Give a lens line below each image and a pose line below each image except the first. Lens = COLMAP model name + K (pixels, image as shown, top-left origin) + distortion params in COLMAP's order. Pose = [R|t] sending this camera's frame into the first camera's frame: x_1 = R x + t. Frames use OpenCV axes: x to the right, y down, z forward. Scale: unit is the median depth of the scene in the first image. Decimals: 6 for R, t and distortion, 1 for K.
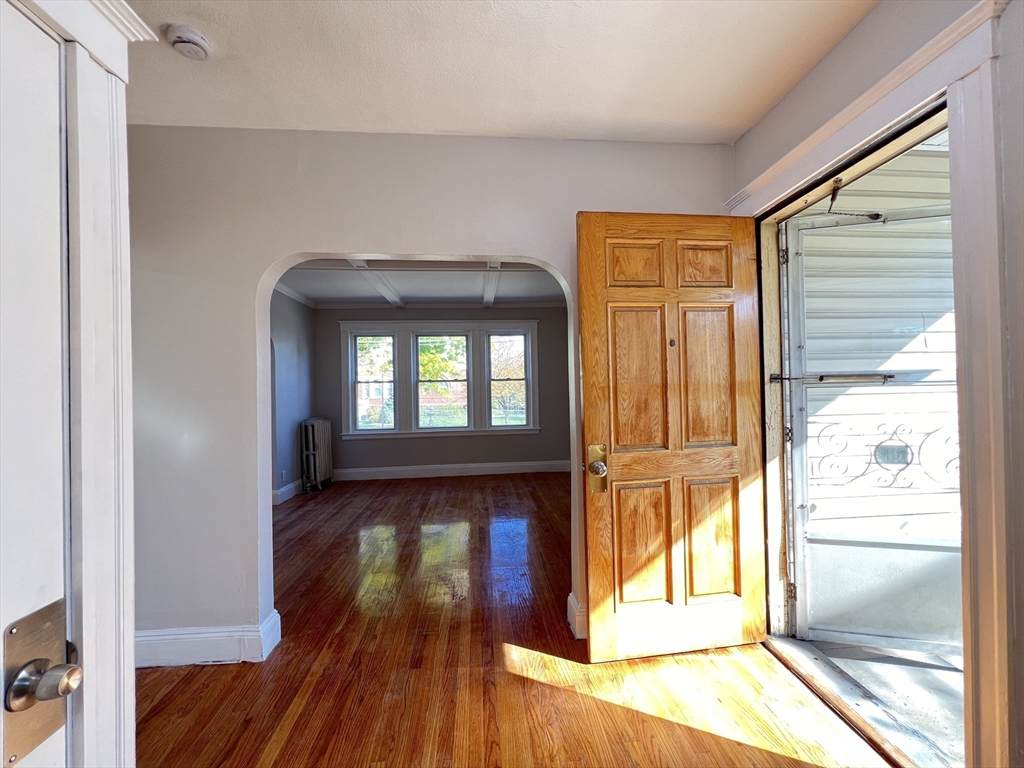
lens RADIAL K [[411.3, 0, 512.8], [0, 411.3, 385.4], [0, 0, 1]] dist [0.001700, 0.000470]
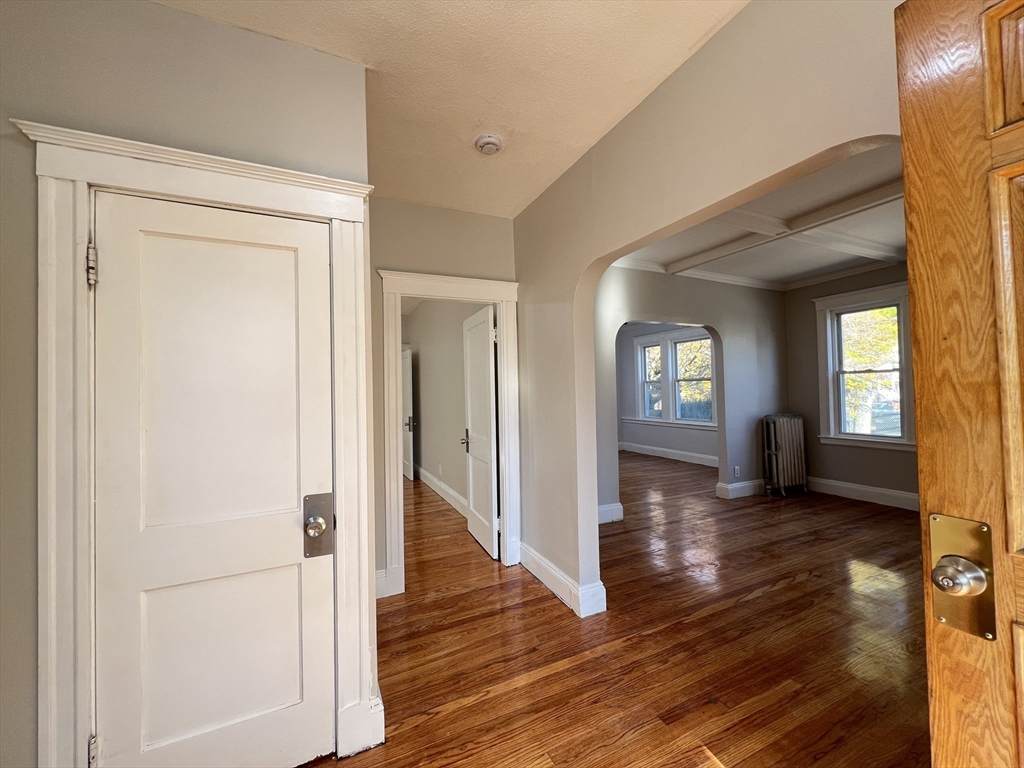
lens RADIAL K [[413.0, 0, 513.4], [0, 413.0, 380.0], [0, 0, 1]] dist [0.004320, 0.000154]
pose [[0.357076, -0.008923, -0.934033, 0.393544], [0.017846, 0.999837, -0.002729, -0.006434], [0.933905, -0.015694, 0.357177, 0.376119]]
